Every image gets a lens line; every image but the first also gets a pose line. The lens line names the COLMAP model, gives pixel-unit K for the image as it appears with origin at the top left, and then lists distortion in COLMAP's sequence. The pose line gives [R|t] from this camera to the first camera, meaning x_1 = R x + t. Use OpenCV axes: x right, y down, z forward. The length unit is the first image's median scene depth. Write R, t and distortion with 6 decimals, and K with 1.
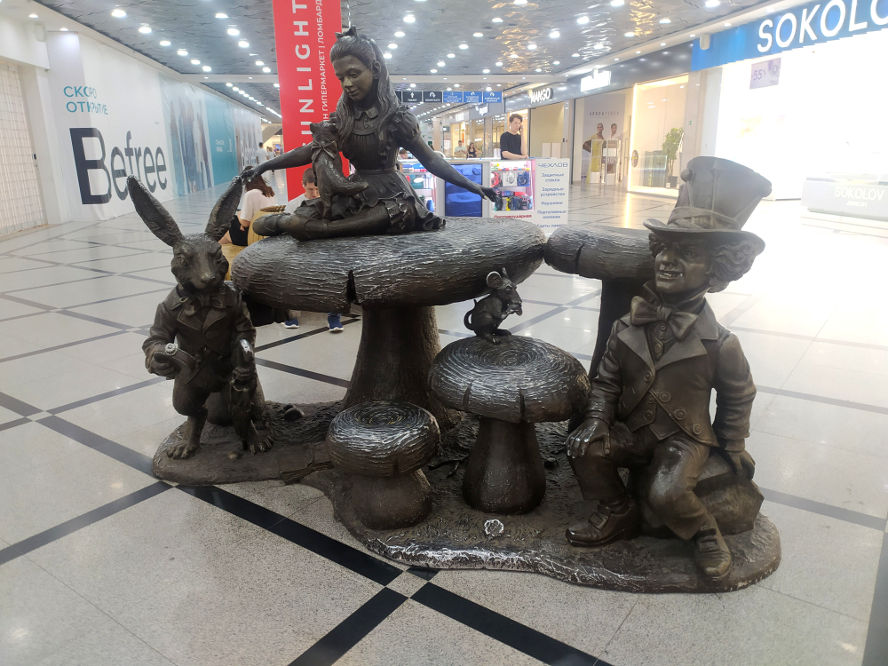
lens RADIAL K [[657.8, 0, 442.6], [0, 657.8, 326.7], [0, 0, 1]] dist [0.046832, -0.034413]
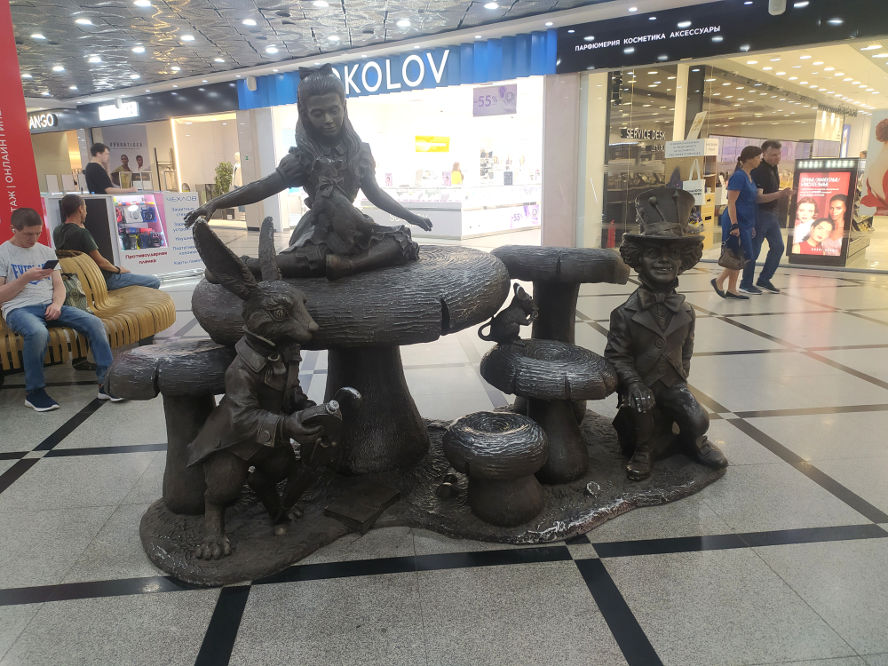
lens RADIAL K [[657.8, 0, 442.6], [0, 657.8, 326.7], [0, 0, 1]] dist [0.046832, -0.034413]
pose [[0.746424, -0.147507, 0.648917, -0.726047], [0.177607, 0.983911, 0.019361, -0.053508], [-0.641332, 0.100801, 0.760613, 0.175651]]
